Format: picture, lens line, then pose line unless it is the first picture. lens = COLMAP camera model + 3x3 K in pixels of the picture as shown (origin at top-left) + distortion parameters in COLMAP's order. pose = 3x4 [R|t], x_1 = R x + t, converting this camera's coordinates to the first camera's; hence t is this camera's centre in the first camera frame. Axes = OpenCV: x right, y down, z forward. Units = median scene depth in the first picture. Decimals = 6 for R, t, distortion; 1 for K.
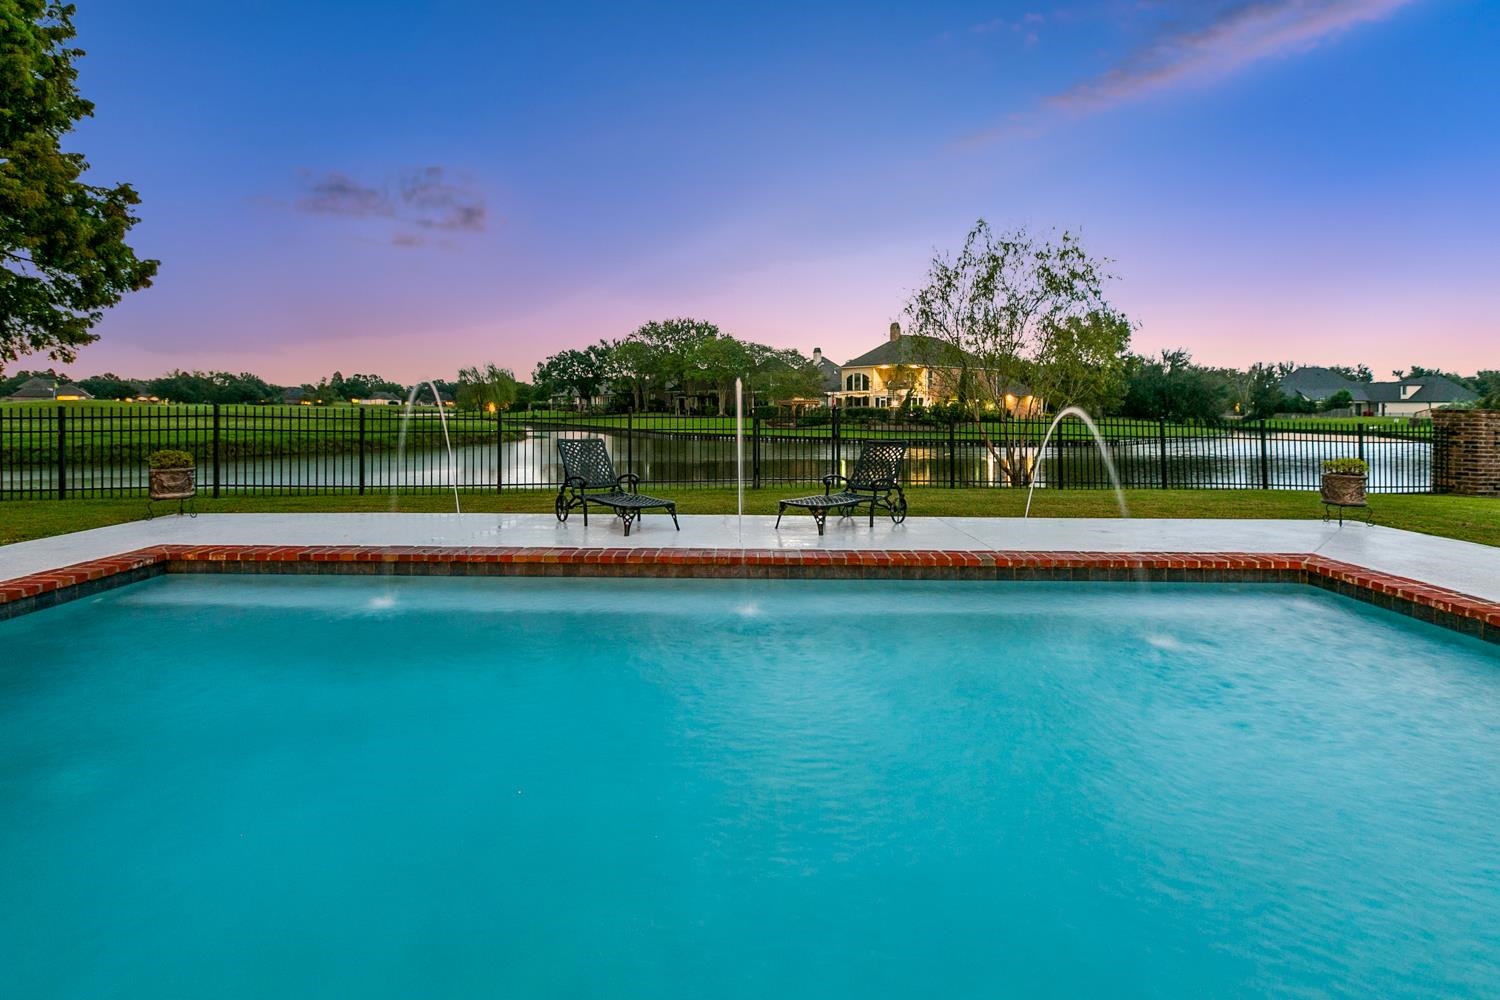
lens RADIAL K [[703.0, 0, 745.6], [0, 703.0, 418.6], [0, 0, 1]] dist [-0.000230, -0.000574]
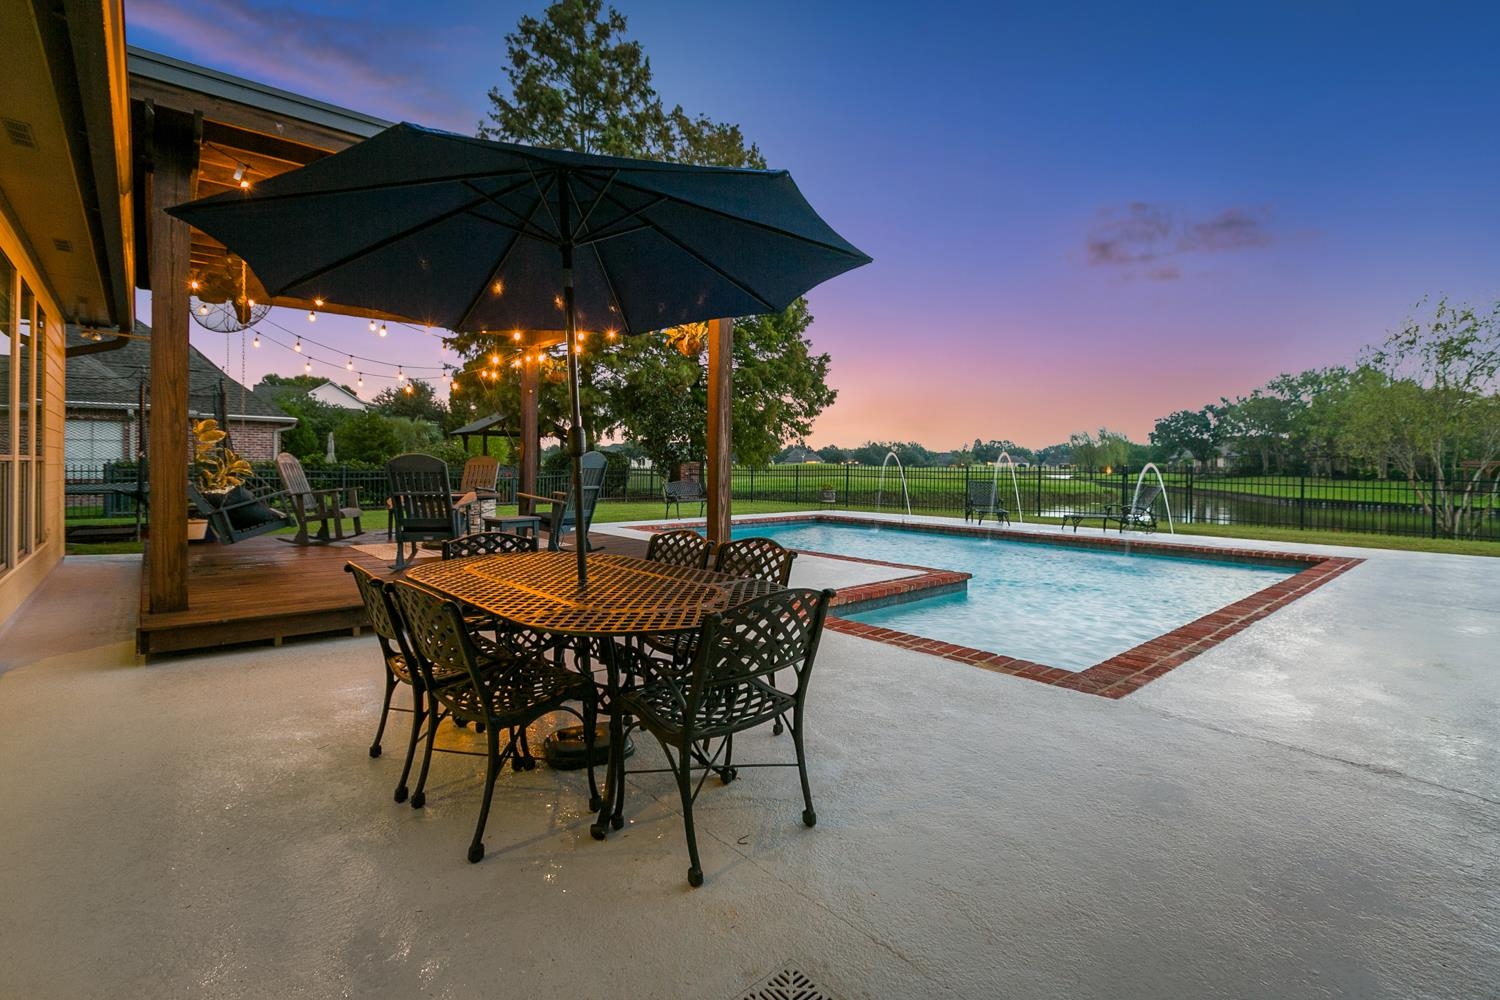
lens RADIAL K [[681.7, 0, 752.6], [0, 681.7, 478.1], [0, 0, 1]] dist [0.000909, 0.000232]
pose [[0.656868, 0.013226, -0.753890, 0.076132], [-0.016591, 0.999858, 0.003085, 0.002501], [0.753823, 0.010481, 0.656994, -0.071842]]
